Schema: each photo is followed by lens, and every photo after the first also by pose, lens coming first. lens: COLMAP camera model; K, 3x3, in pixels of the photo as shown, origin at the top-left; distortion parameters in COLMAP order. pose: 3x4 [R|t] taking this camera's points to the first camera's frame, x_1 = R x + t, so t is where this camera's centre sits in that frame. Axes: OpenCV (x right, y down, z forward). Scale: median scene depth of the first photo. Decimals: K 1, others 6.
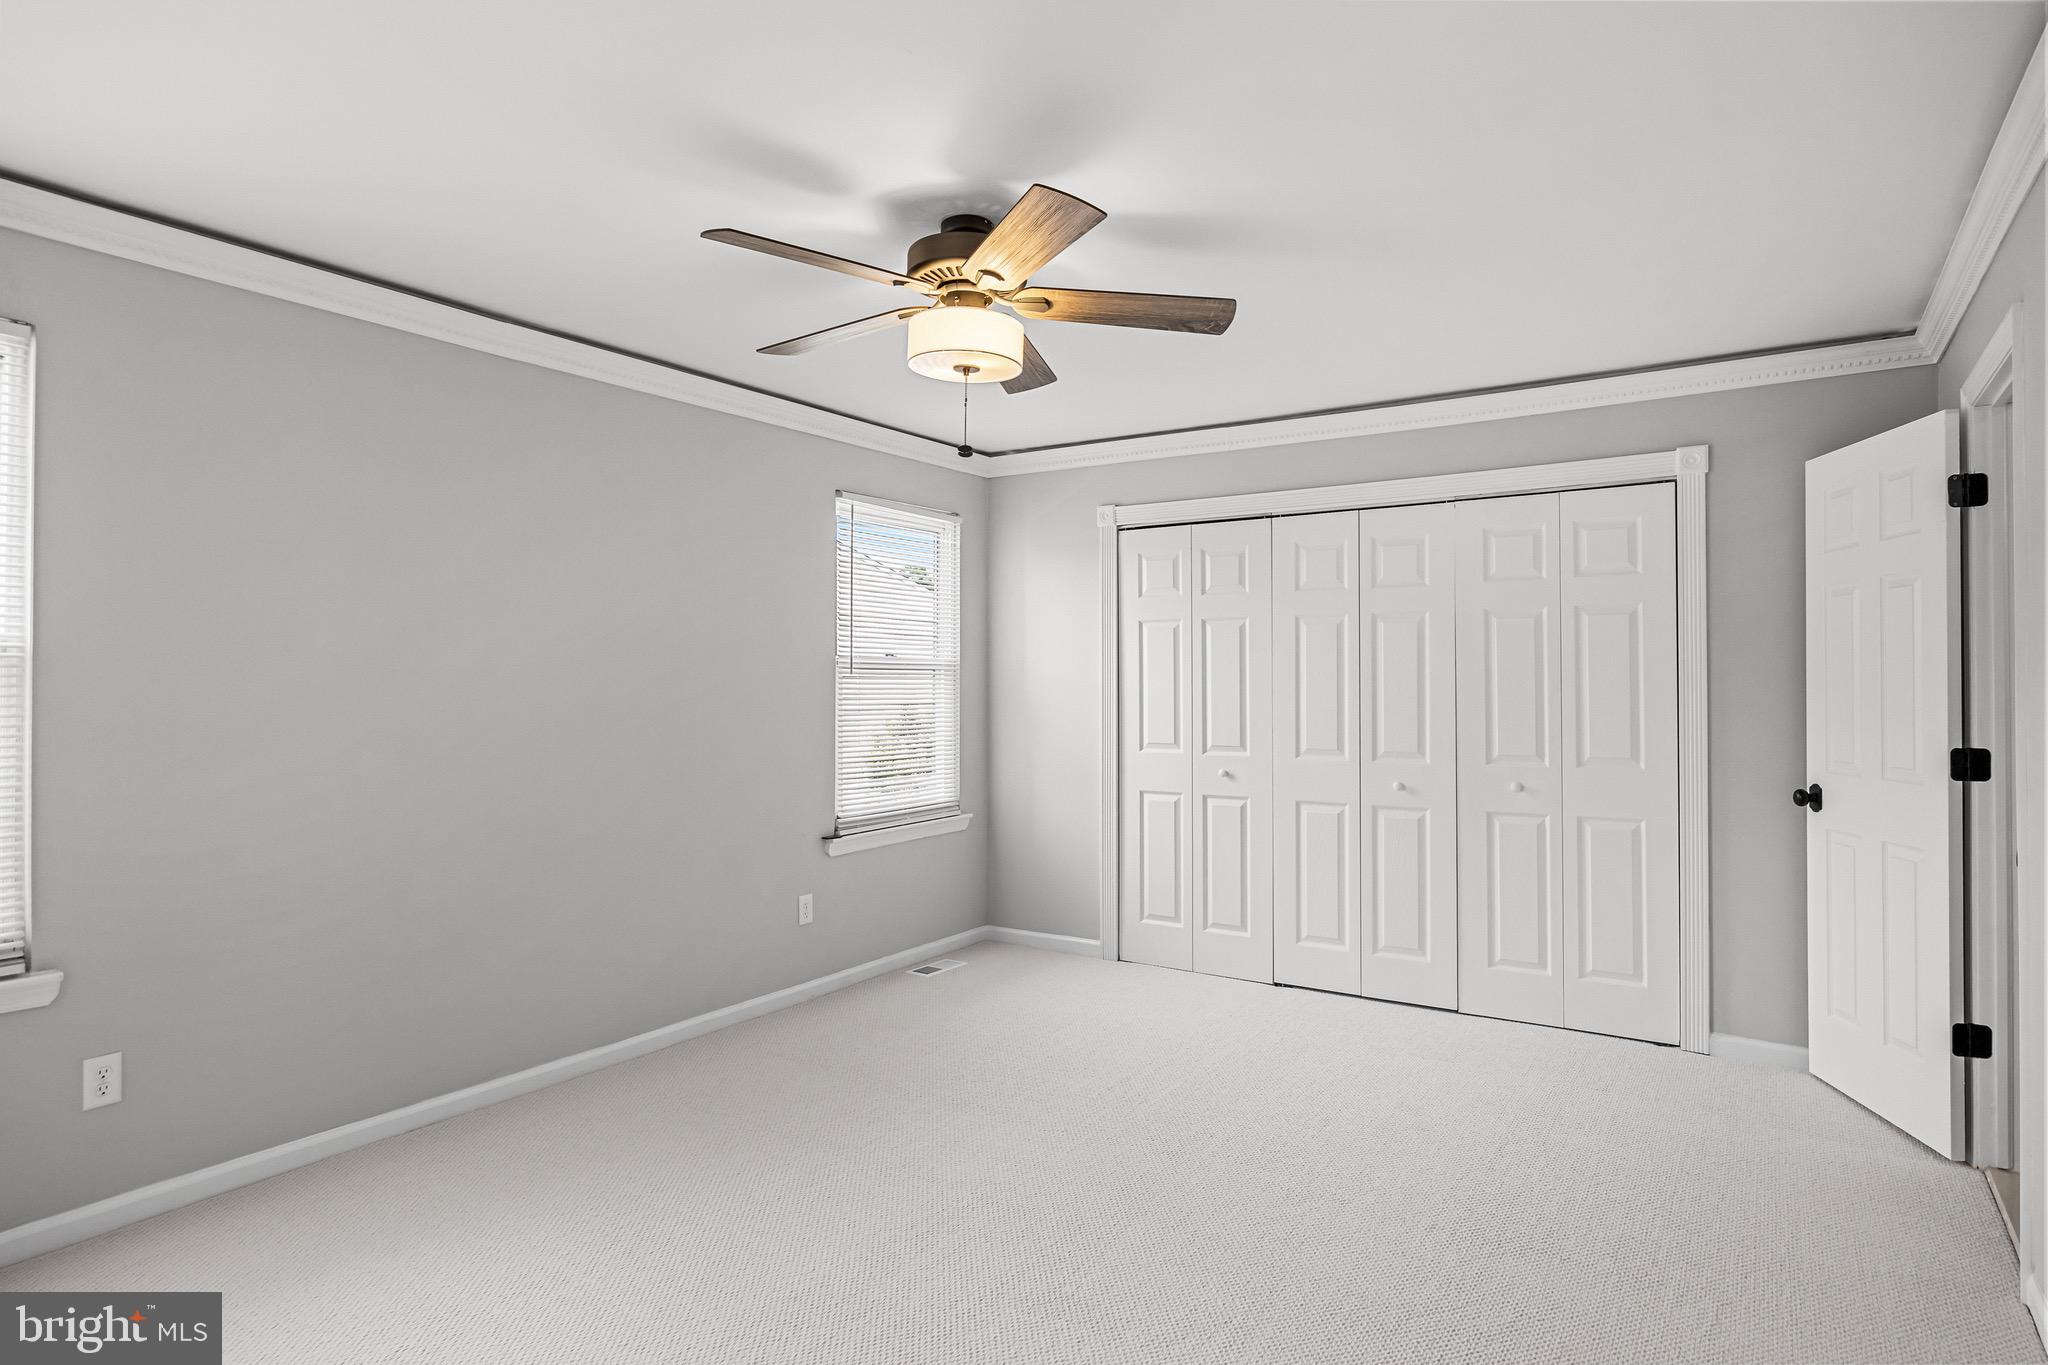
lens RADIAL K [[1142.0, 0, 1028.8], [0, 1142.0, 685.4], [0, 0, 1]] dist [-0.004644, -0.001361]
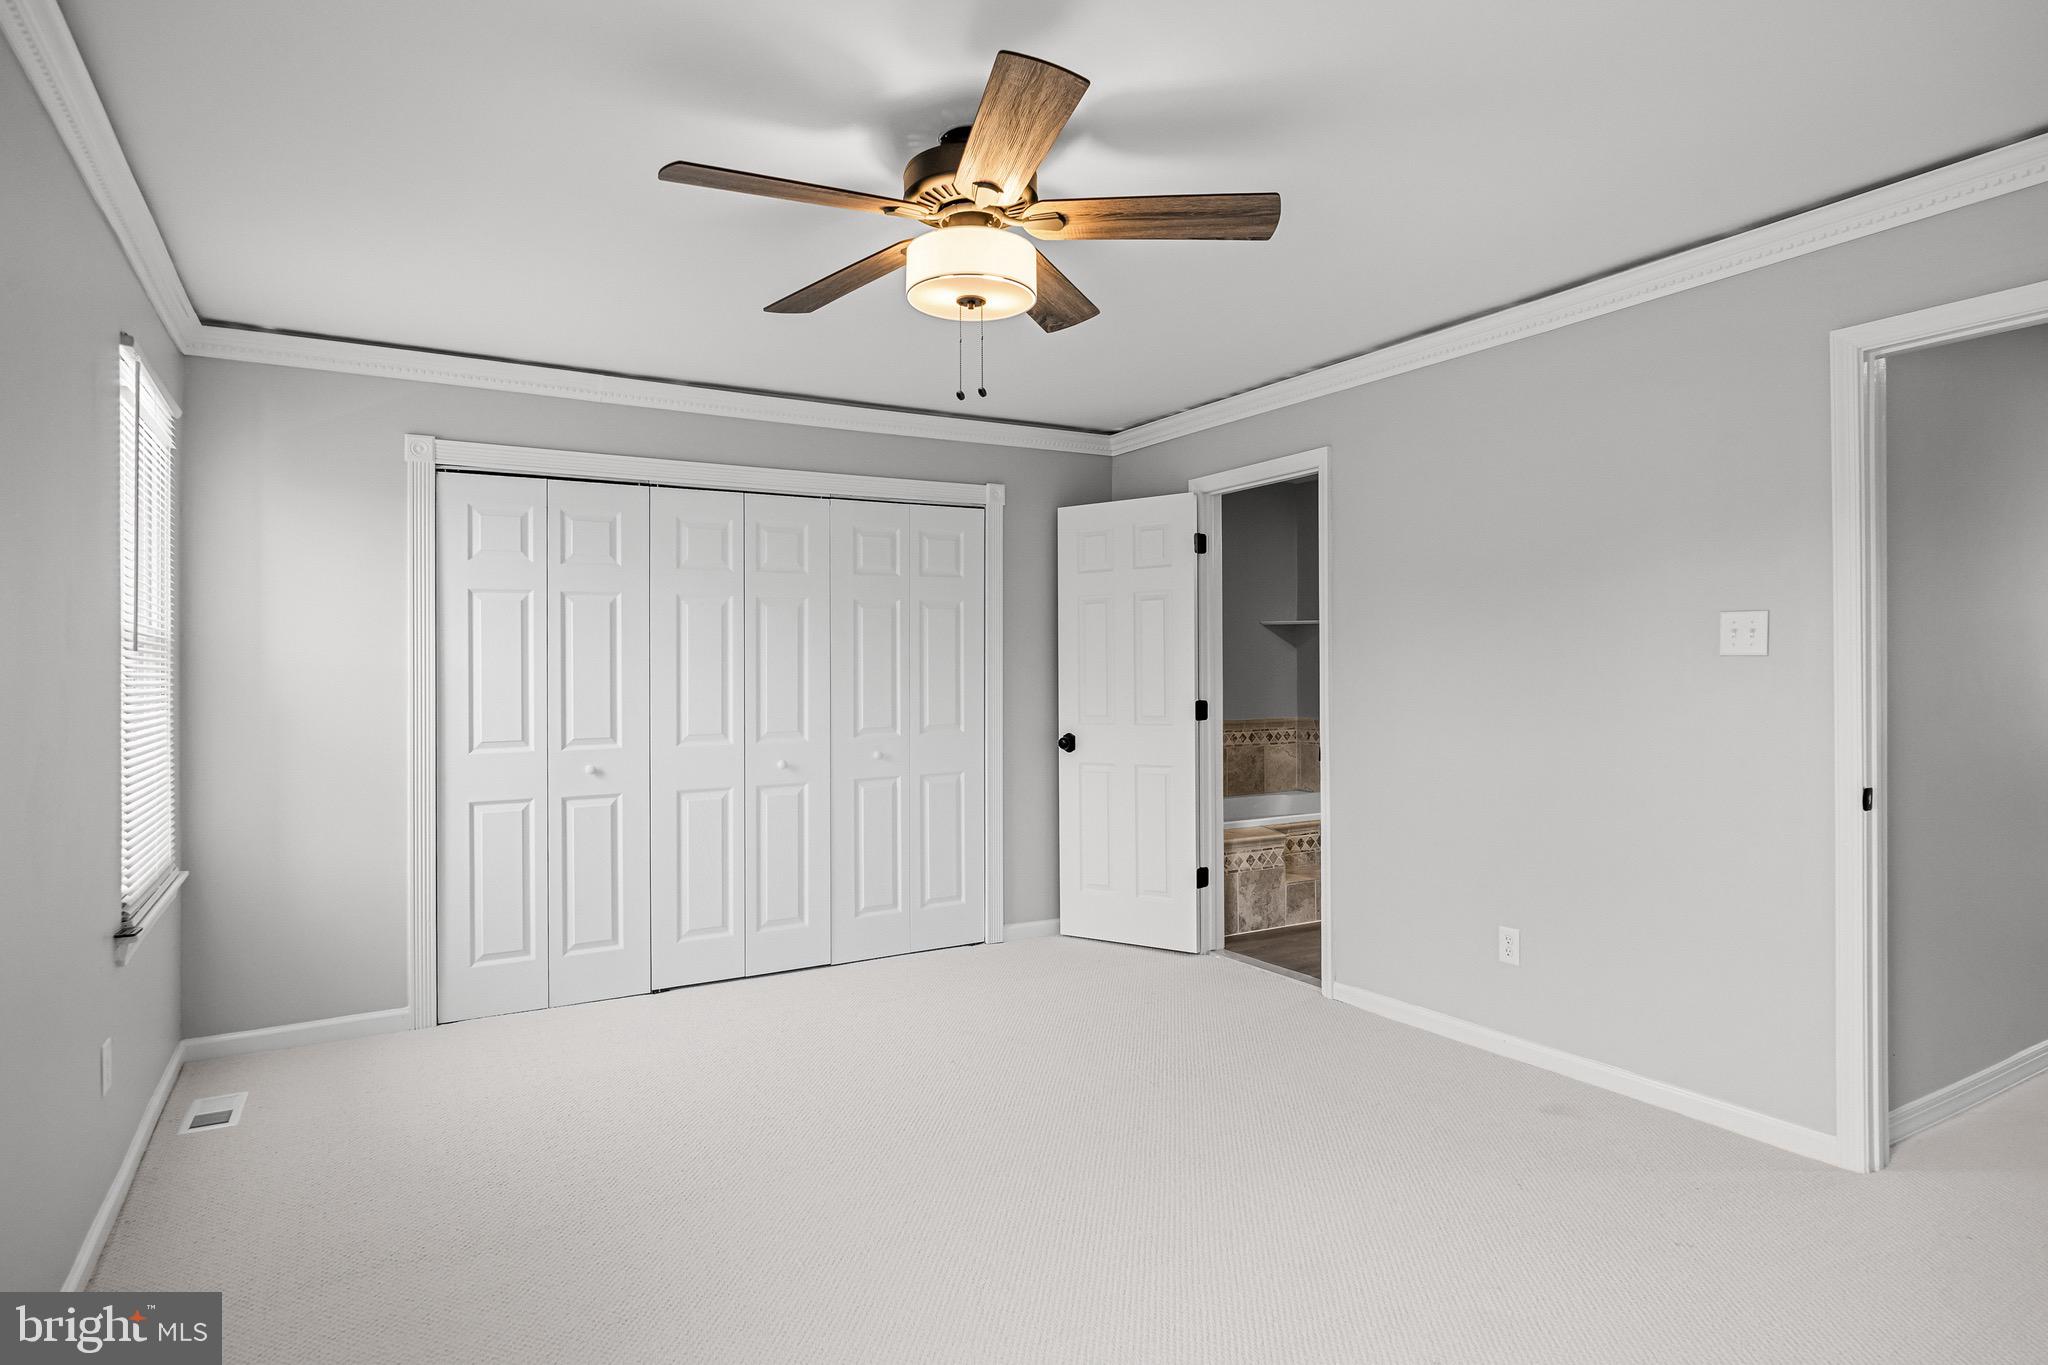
lens RADIAL K [[1142.0, 0, 1028.8], [0, 1142.0, 685.4], [0, 0, 1]] dist [-0.004644, -0.001361]
pose [[0.422962, -0.021982, 0.905881, -0.505614], [0.006998, 0.999755, 0.020992, -0.004043], [-0.906120, -0.002540, 0.423013, 0.345322]]
